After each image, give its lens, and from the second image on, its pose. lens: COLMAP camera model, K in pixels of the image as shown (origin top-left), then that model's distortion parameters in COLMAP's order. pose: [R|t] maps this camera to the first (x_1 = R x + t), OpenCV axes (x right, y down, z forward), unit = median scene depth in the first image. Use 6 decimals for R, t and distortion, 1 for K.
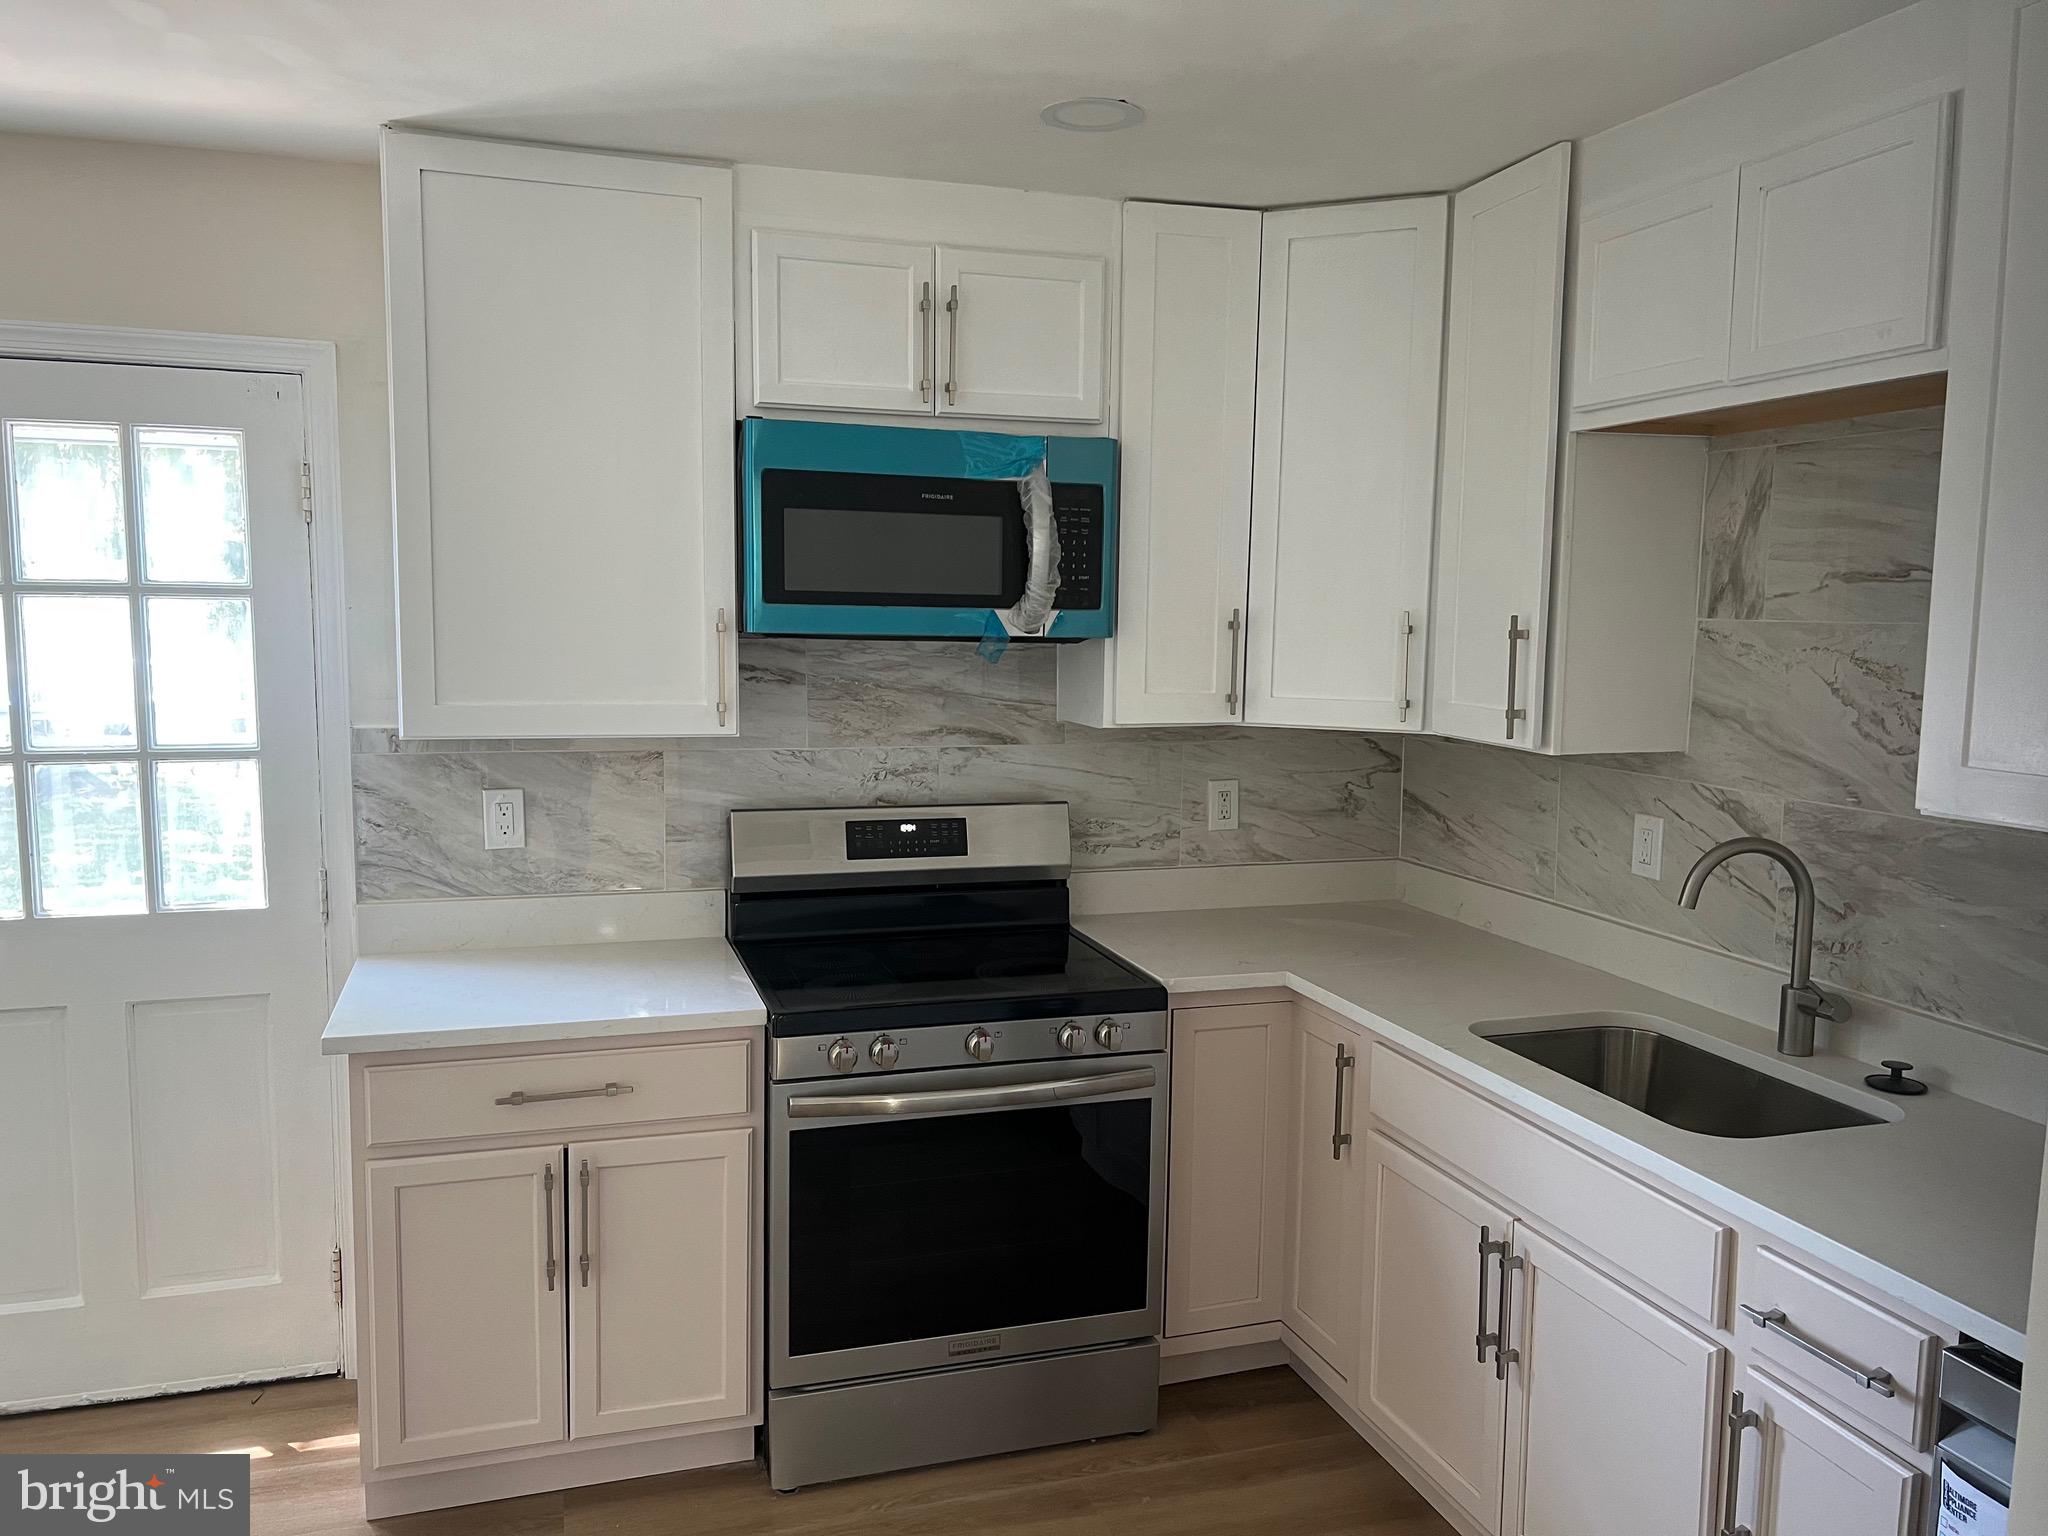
lens RADIAL K [[1527.4, 0, 1020.1], [0, 1527.4, 786.0], [0, 0, 1]] dist [0.040297, -0.054930]
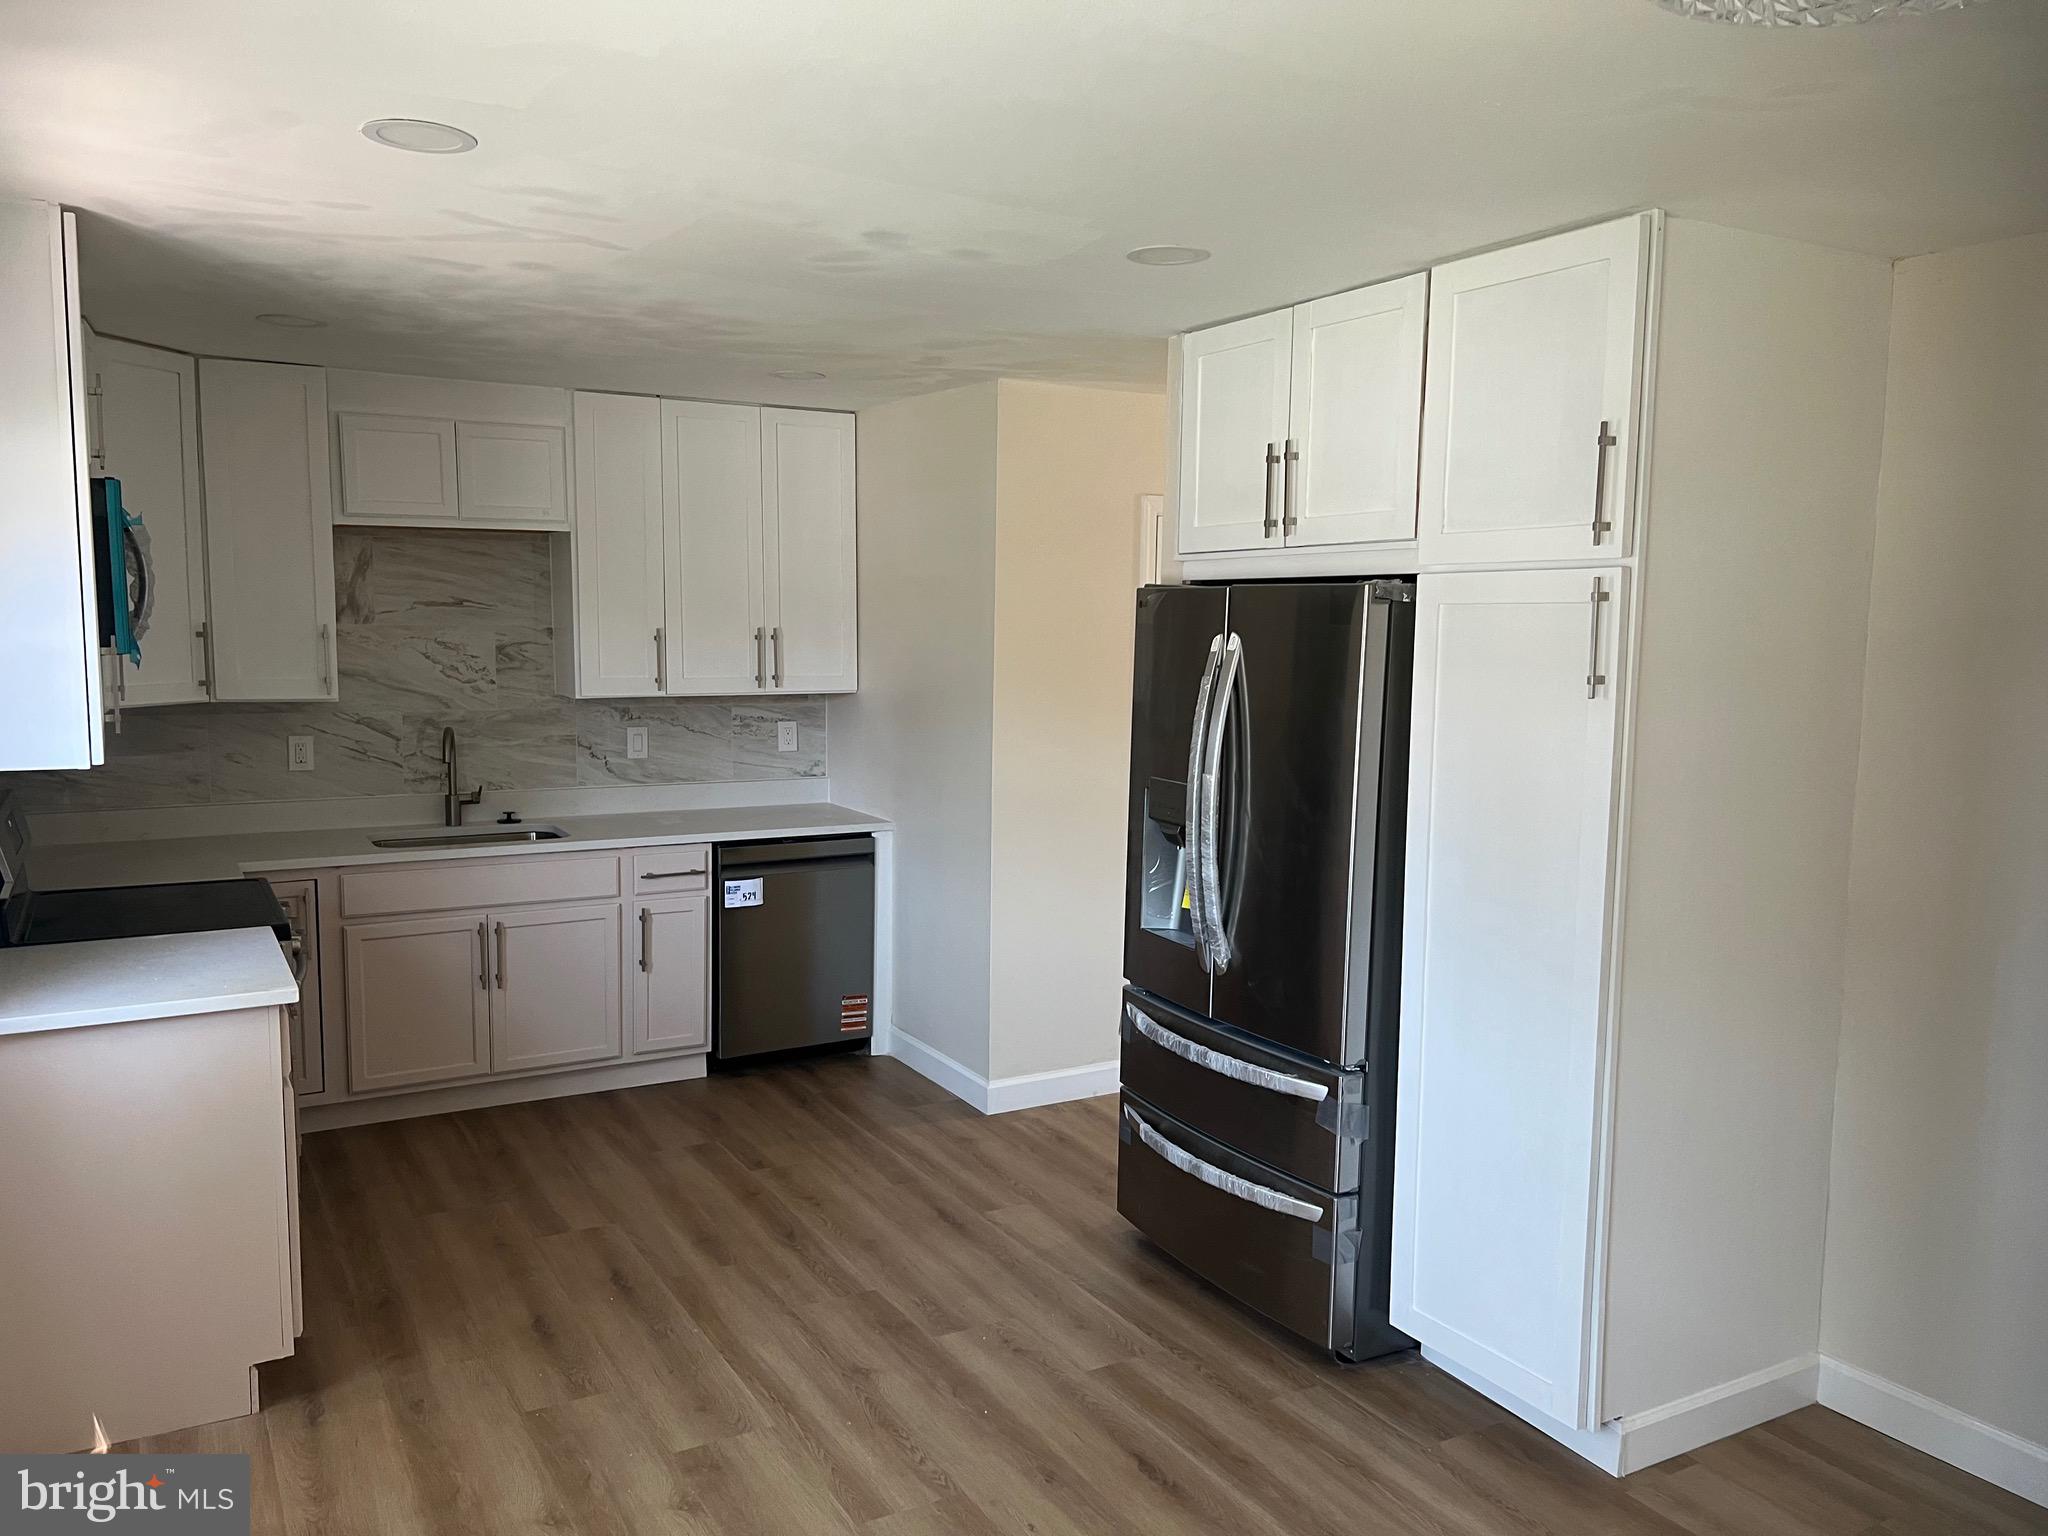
lens RADIAL K [[1554.6, 0, 1034.0], [0, 1554.6, 780.9], [0, 0, 1]] dist [0.080796, -0.096987]
pose [[-0.211214, -0.124453, 0.969484, -1.525038], [0.099425, 0.983981, 0.147975, -0.113102], [-0.972370, 0.127646, -0.195457, 0.540426]]
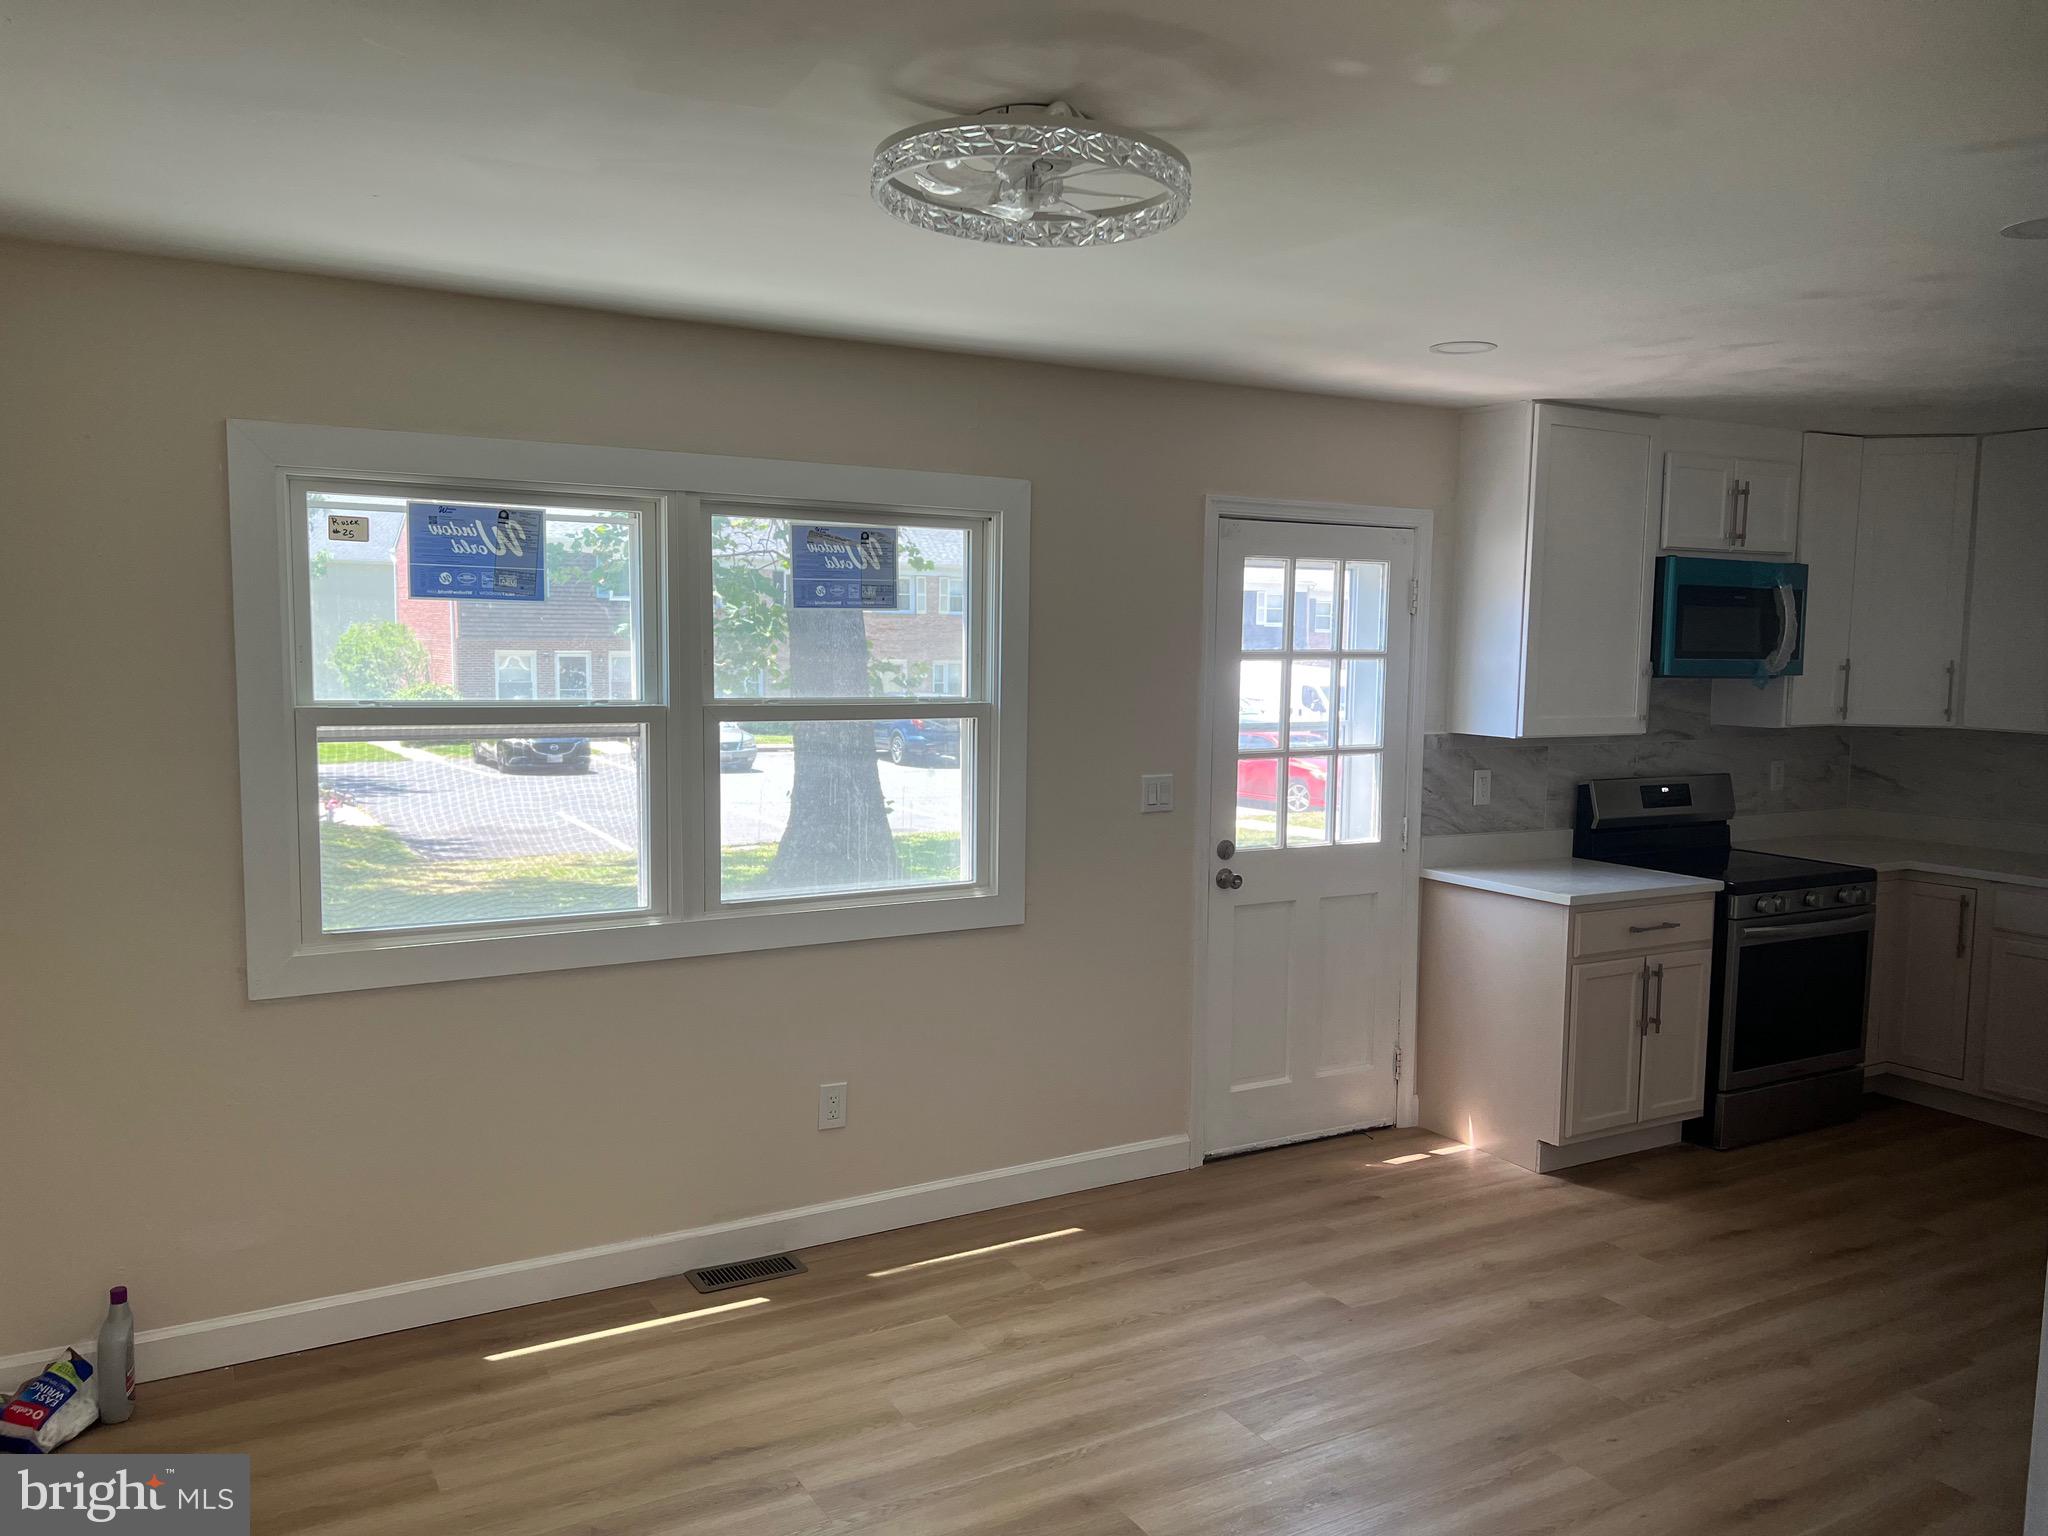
lens RADIAL K [[1552.7, 0, 1015.0], [0, 1552.7, 778.7], [0, 0, 1]] dist [0.102350, -0.142604]
pose [[0.977919, -0.021065, 0.207922, -1.267194], [0.025467, 0.999504, -0.018517, 0.032761], [-0.207429, 0.023403, 0.977970, -0.614428]]
